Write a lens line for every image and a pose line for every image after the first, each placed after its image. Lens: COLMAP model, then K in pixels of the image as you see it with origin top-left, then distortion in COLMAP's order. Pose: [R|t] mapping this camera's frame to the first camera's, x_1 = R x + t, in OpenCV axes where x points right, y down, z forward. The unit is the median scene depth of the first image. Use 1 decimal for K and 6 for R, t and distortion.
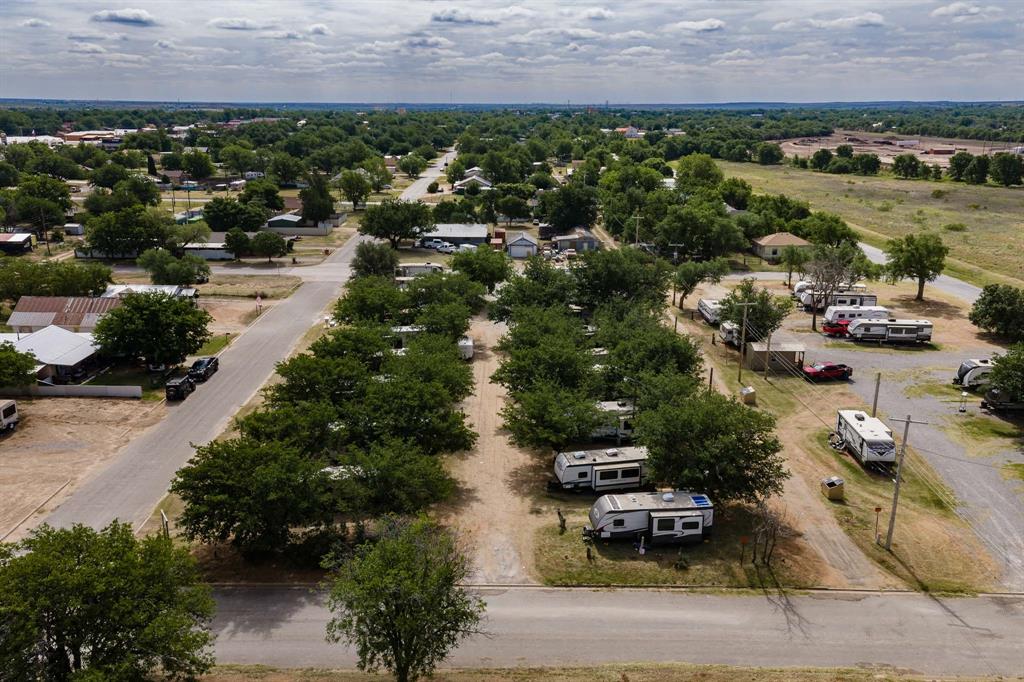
lens RADIAL K [[830.3, 0, 508.5], [0, 830.3, 341.6], [0, 0, 1]] dist [0.061506, -0.022864]
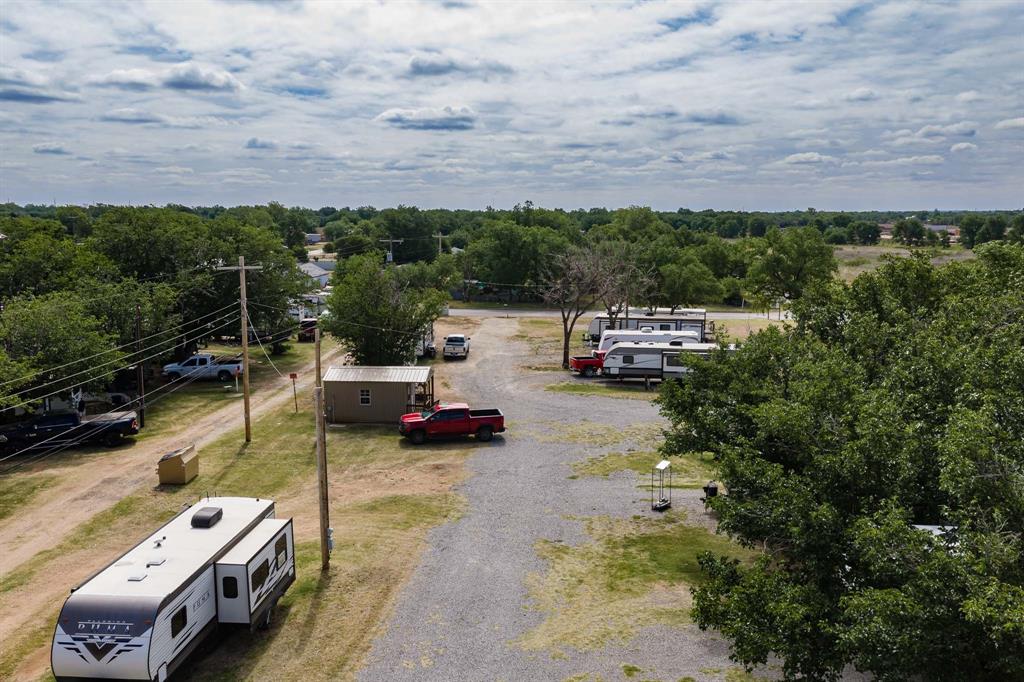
lens RADIAL K [[830.3, 0, 508.5], [0, 830.3, 341.6], [0, 0, 1]] dist [0.061506, -0.022864]
pose [[0.998040, 0.006806, -0.062202, 0.383559], [-0.014614, 0.991928, -0.125958, 0.042612], [0.060842, 0.126620, 0.990084, 0.465444]]
